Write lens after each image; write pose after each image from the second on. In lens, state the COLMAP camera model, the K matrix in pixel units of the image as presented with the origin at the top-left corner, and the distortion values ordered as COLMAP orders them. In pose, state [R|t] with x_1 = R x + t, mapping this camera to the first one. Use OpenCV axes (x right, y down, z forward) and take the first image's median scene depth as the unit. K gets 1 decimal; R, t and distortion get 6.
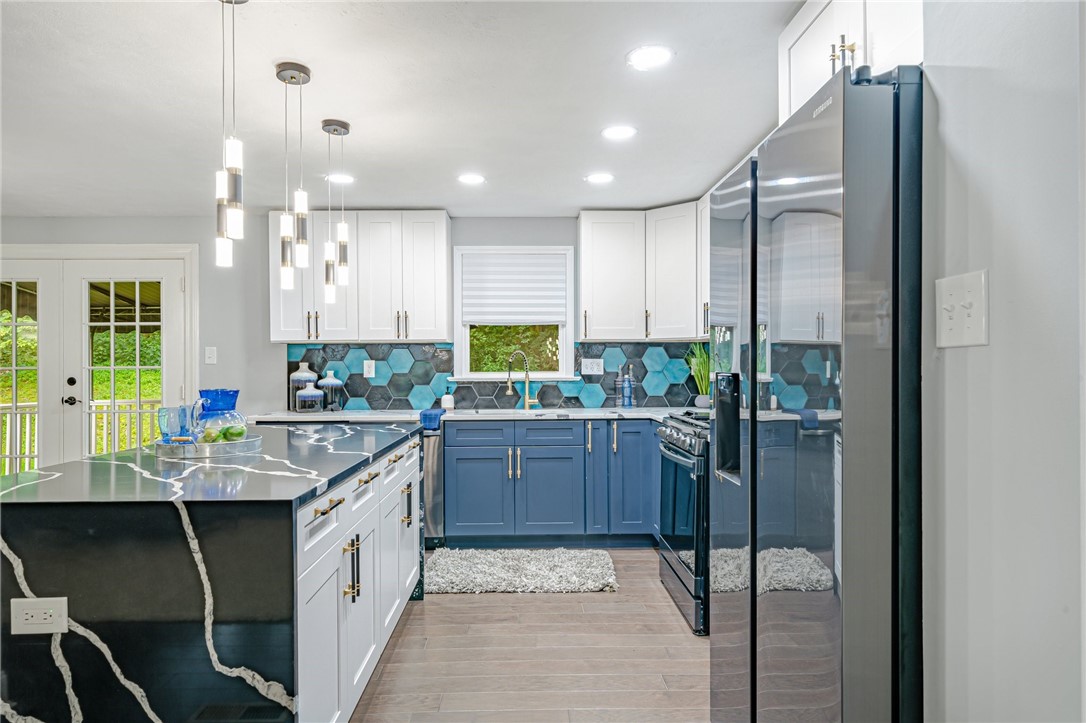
lens RADIAL K [[652.8, 0, 532.2], [0, 652.8, 364.0], [0, 0, 1]] dist [0.002078, 0.002675]
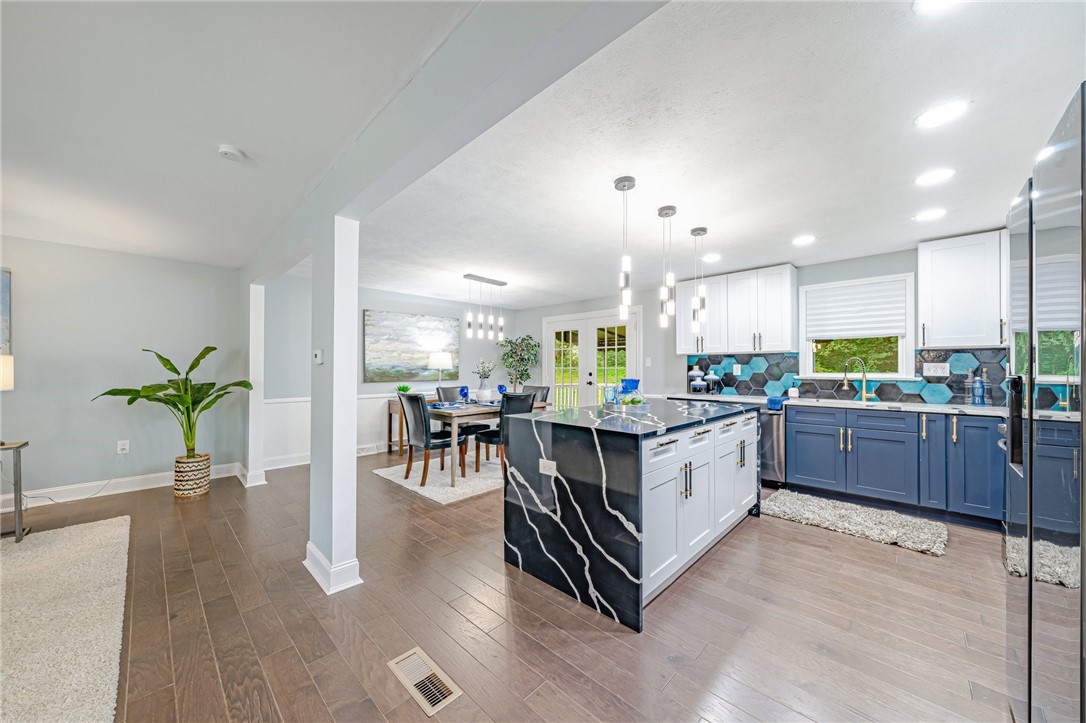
lens RADIAL K [[376.6, 0, 537.4], [0, 376.6, 365.7], [0, 0, 1]] dist [-0.005505, 0.000158]
pose [[0.698276, 0.001165, -0.715827, 0.074812], [-0.002825, 0.999995, -0.001128, -0.000102], [0.715823, 0.002810, 0.698276, -0.008645]]
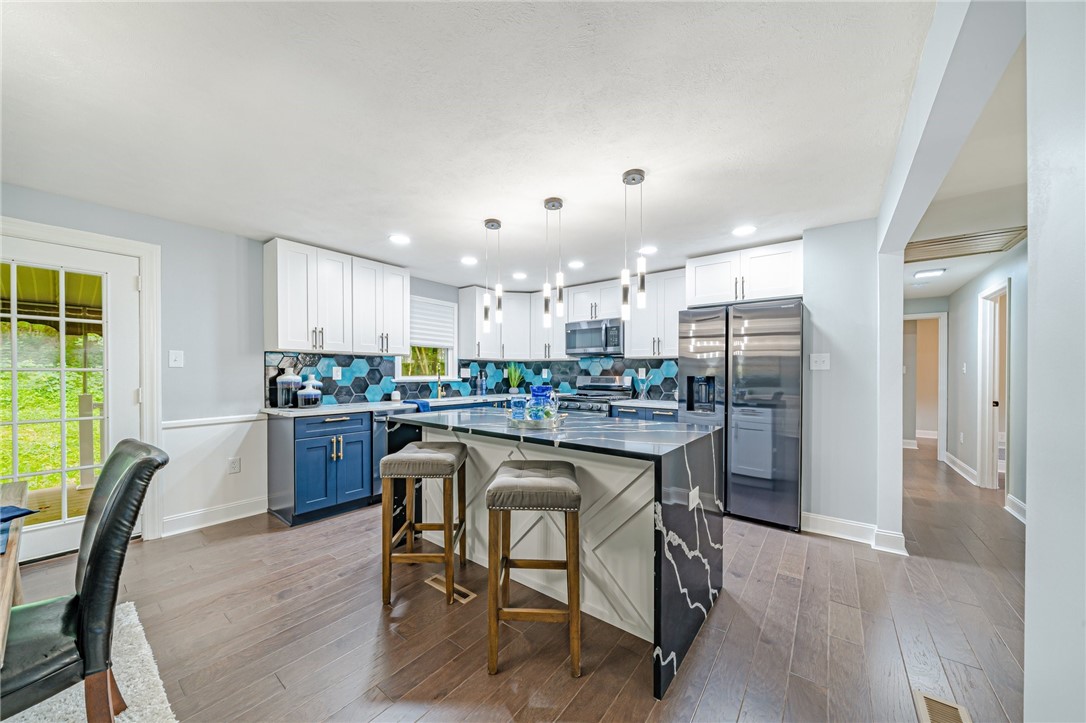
lens RADIAL K [[376.6, 0, 535.2], [0, 376.6, 375.8], [0, 0, 1]] dist [-0.005505, 0.000158]
pose [[0.634426, 0.002837, 0.772979, -0.600297], [-0.009980, 0.999940, 0.004522, 0.005239], [-0.772919, -0.010583, 0.634416, 0.203154]]
